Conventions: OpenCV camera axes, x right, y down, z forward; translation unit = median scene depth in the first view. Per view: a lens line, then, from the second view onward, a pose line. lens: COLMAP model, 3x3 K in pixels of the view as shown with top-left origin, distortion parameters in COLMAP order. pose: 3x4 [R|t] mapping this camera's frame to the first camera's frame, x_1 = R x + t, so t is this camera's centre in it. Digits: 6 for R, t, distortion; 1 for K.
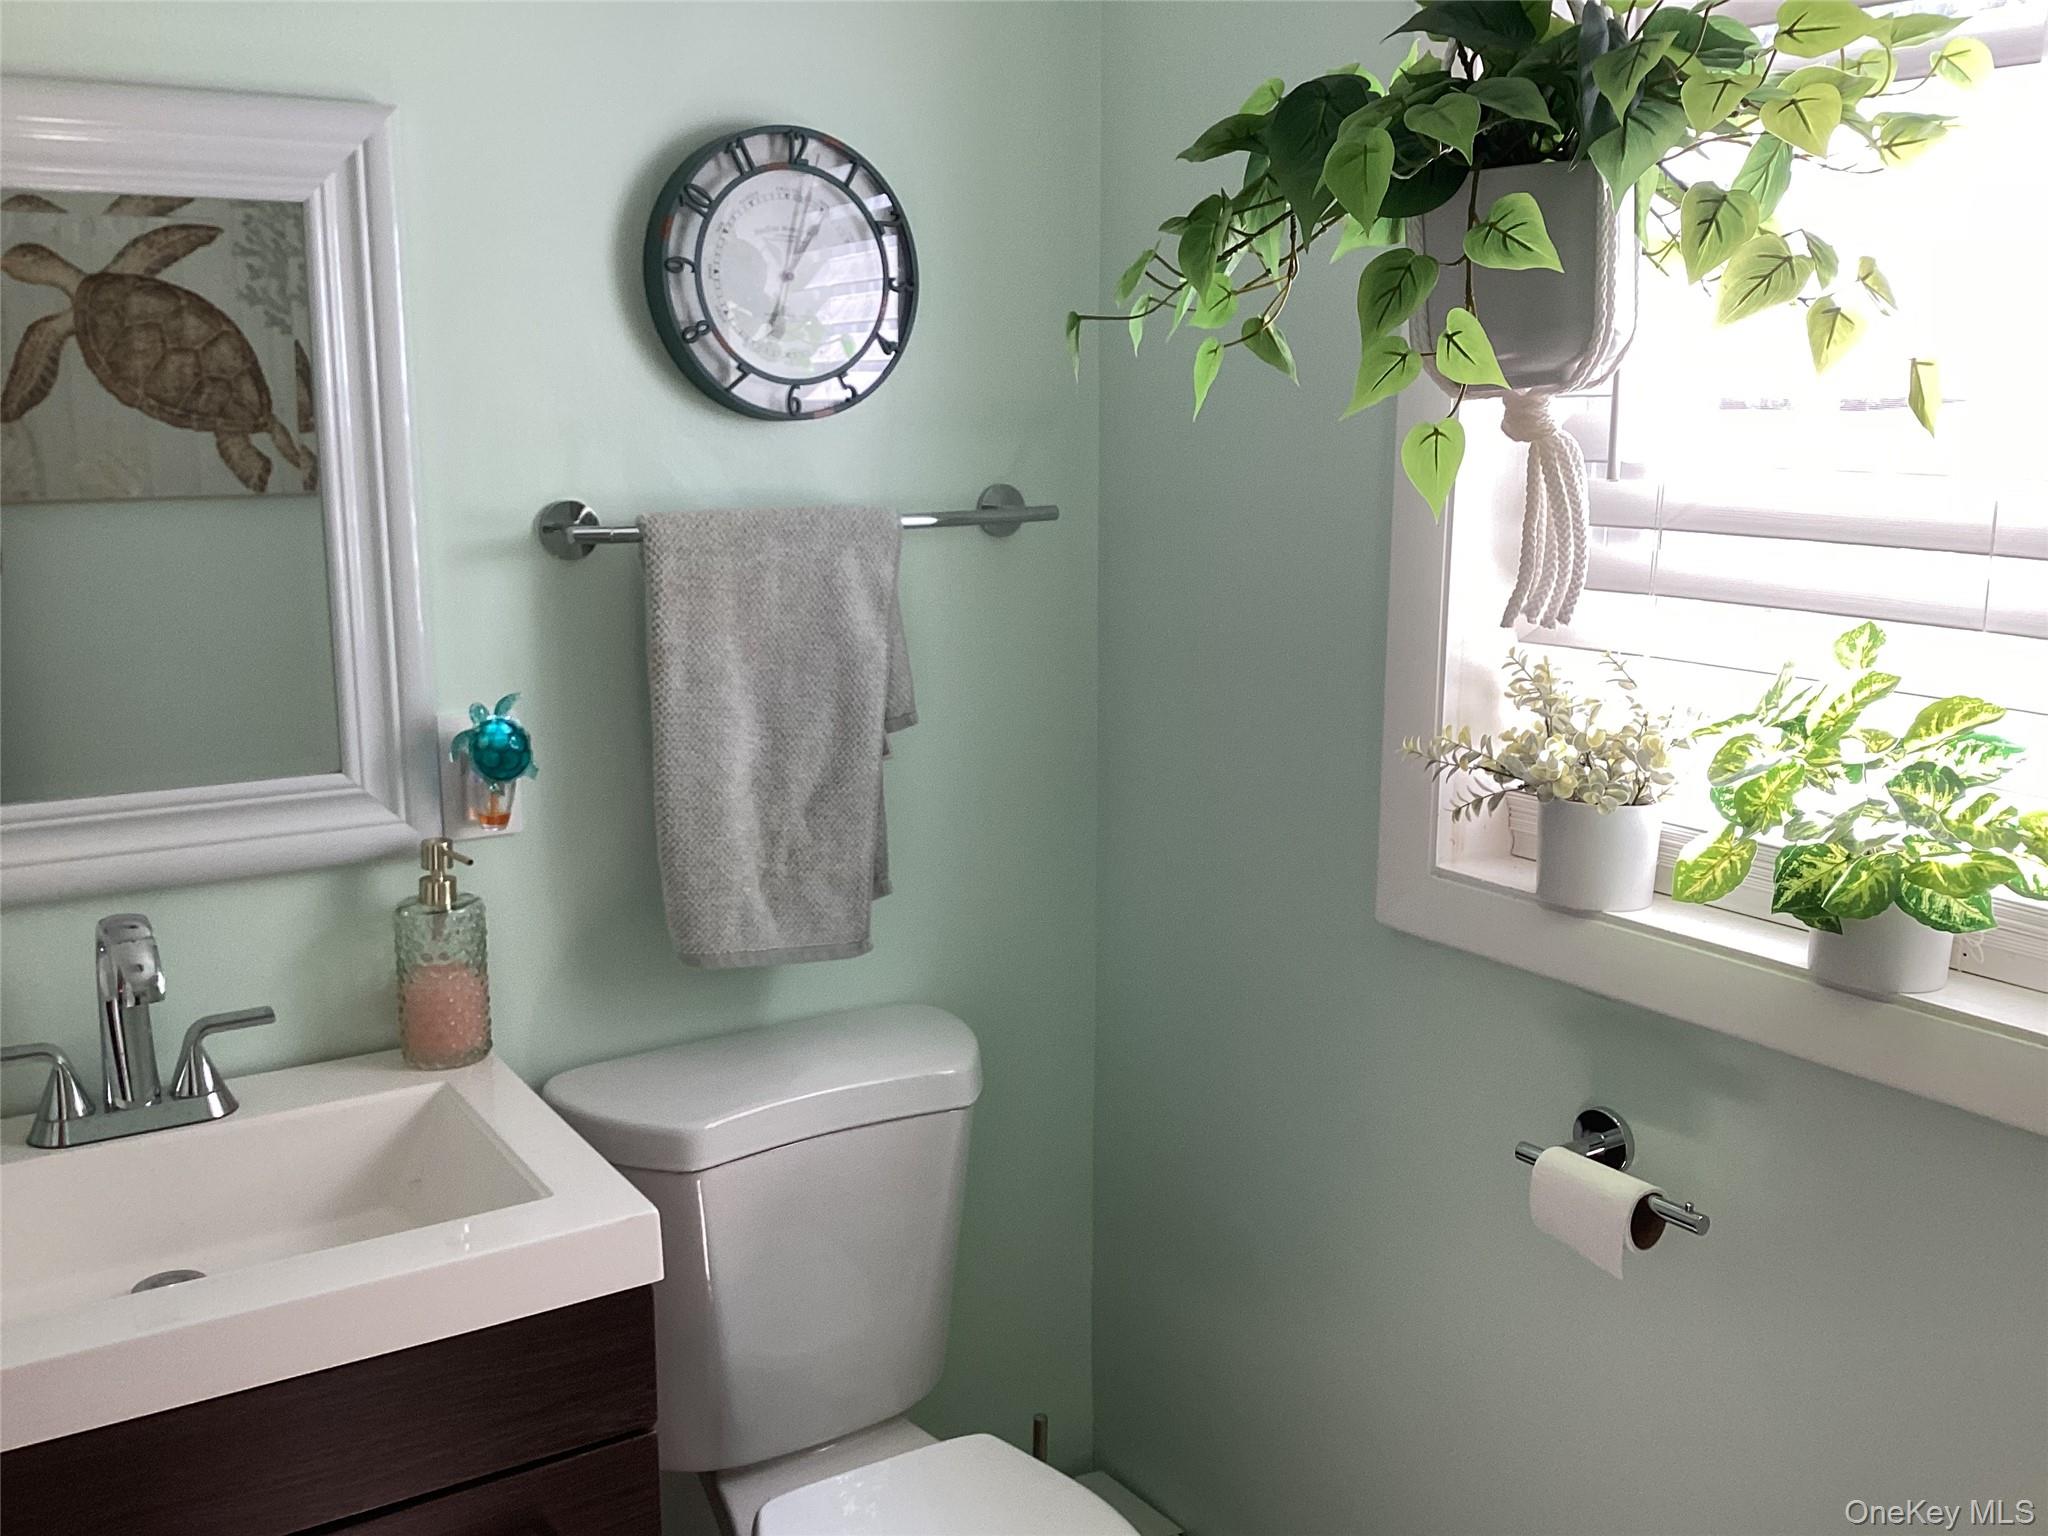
lens RADIAL K [[1796.4, 0, 1024.0], [0, 1796.4, 768.0], [0, 0, 1]] dist [0.062216, -0.001803]
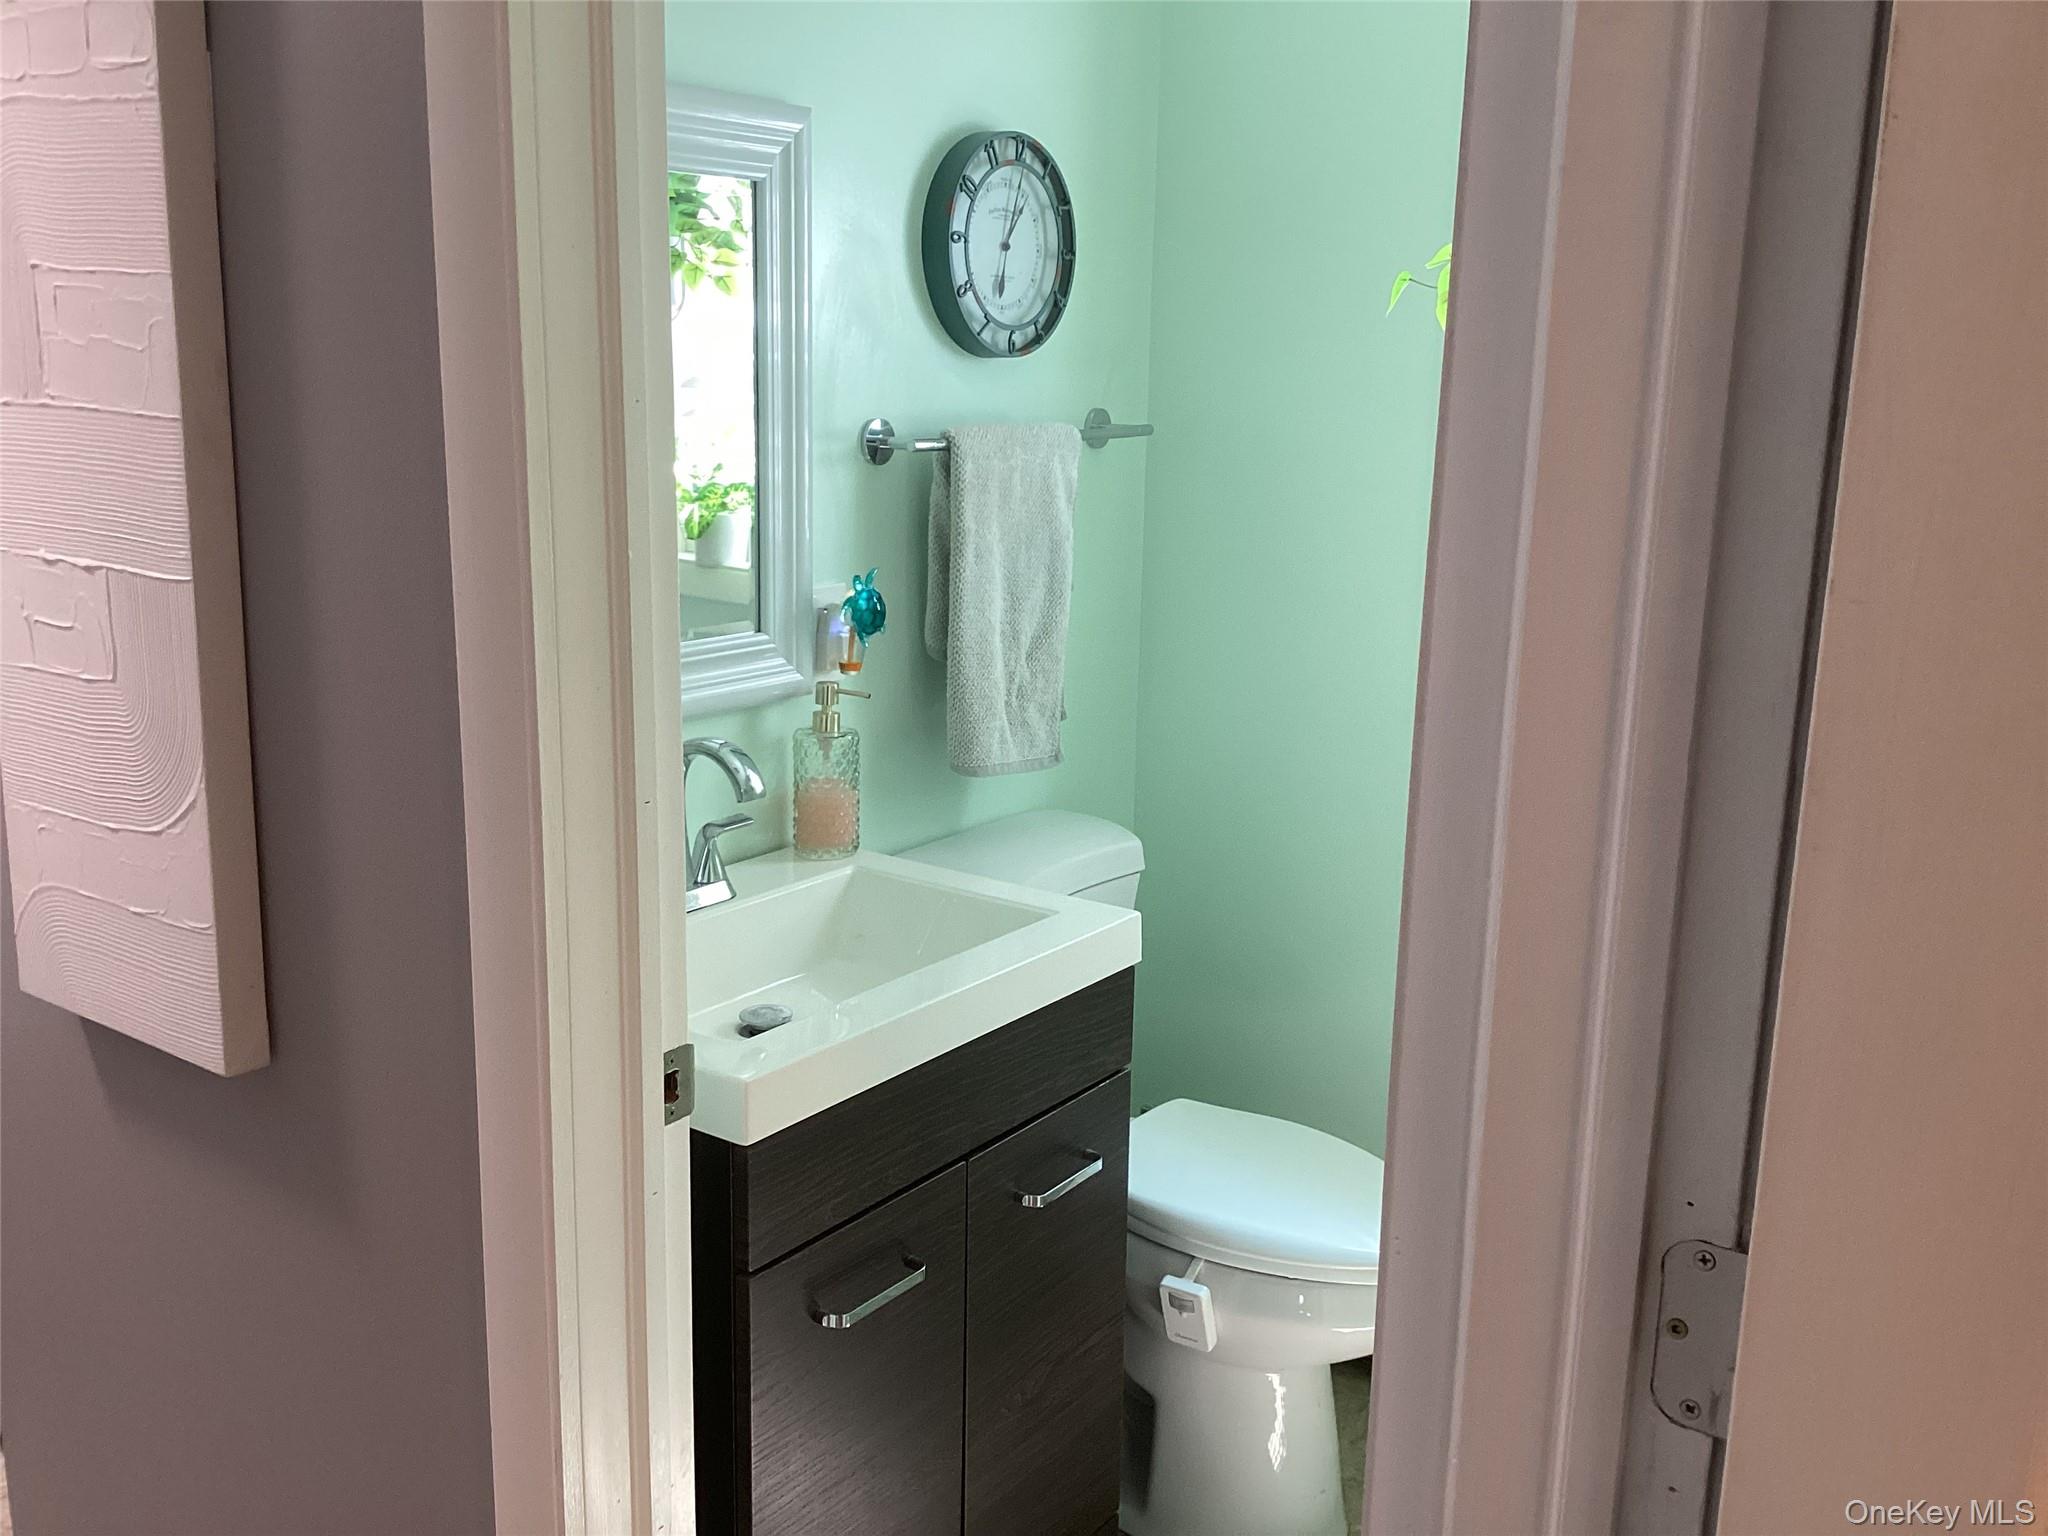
lens RADIAL K [[1830.0, 0, 1028.6], [0, 1830.0, 756.5], [0, 0, 1]] dist [0.109873, -0.199409]
pose [[0.917433, -0.063300, 0.392824, -0.674234], [0.050445, 0.997802, 0.042974, 0.041208], [-0.394680, -0.019610, 0.918609, -0.244967]]
